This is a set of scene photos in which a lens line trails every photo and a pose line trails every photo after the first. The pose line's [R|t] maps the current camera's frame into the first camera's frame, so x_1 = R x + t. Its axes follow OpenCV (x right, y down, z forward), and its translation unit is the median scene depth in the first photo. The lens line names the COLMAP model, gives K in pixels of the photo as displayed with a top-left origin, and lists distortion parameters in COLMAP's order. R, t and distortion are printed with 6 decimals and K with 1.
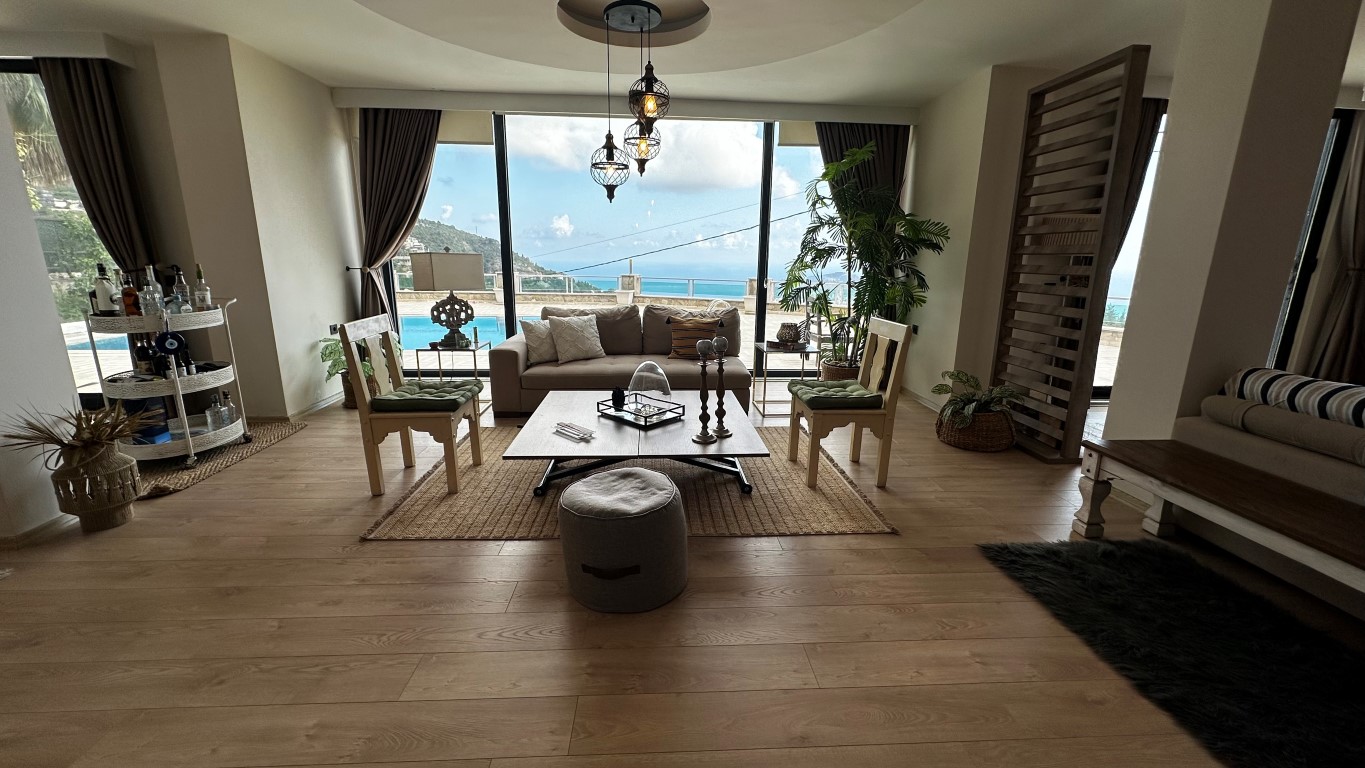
lens RADIAL K [[545.2, 0, 682.5], [0, 545.2, 384.0], [0, 0, 1]] dist [-0.001029, 0.000360]
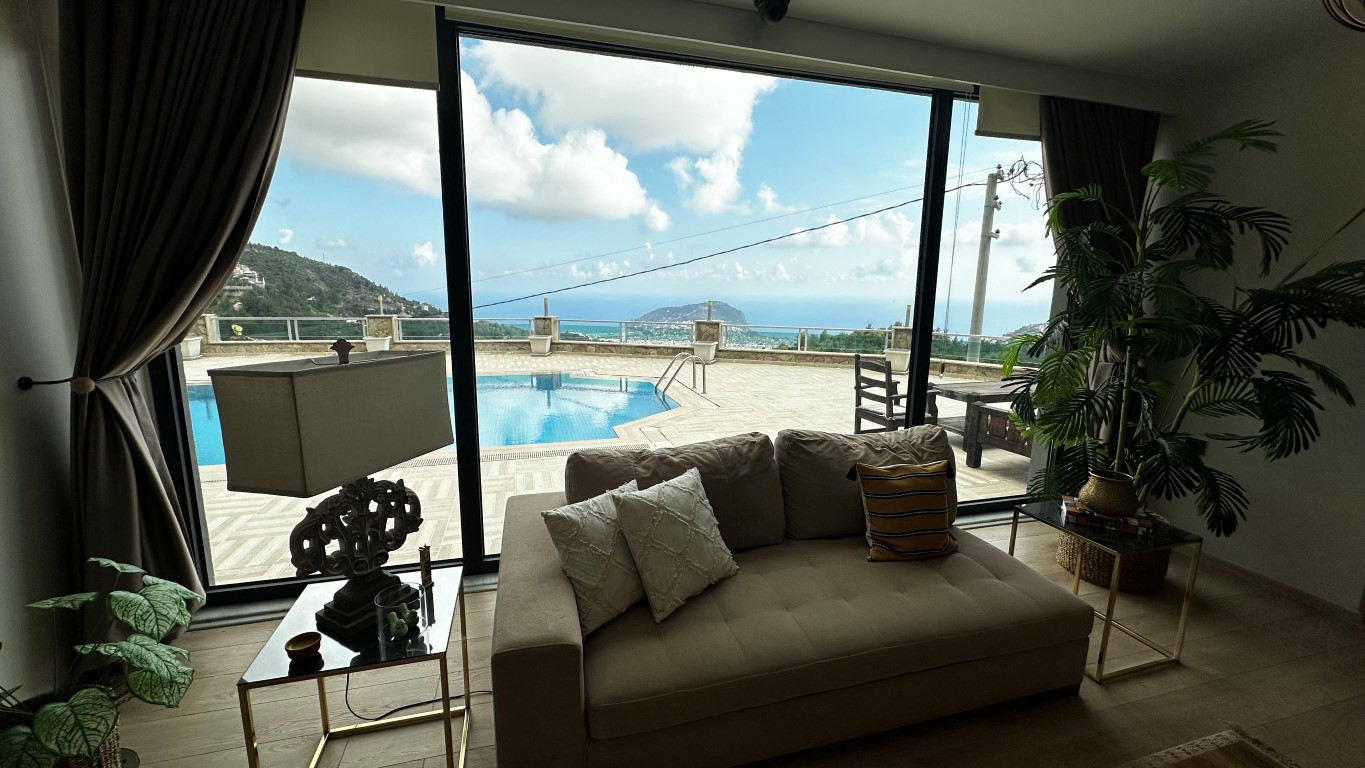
lens RADIAL K [[545.2, 0, 682.5], [0, 545.2, 384.0], [0, 0, 1]] dist [-0.001029, 0.000360]
pose [[0.975461, -0.037281, 0.216992, -0.280396], [0.048618, 0.997704, -0.047143, -0.184800], [-0.214736, 0.056536, 0.975034, 0.585574]]
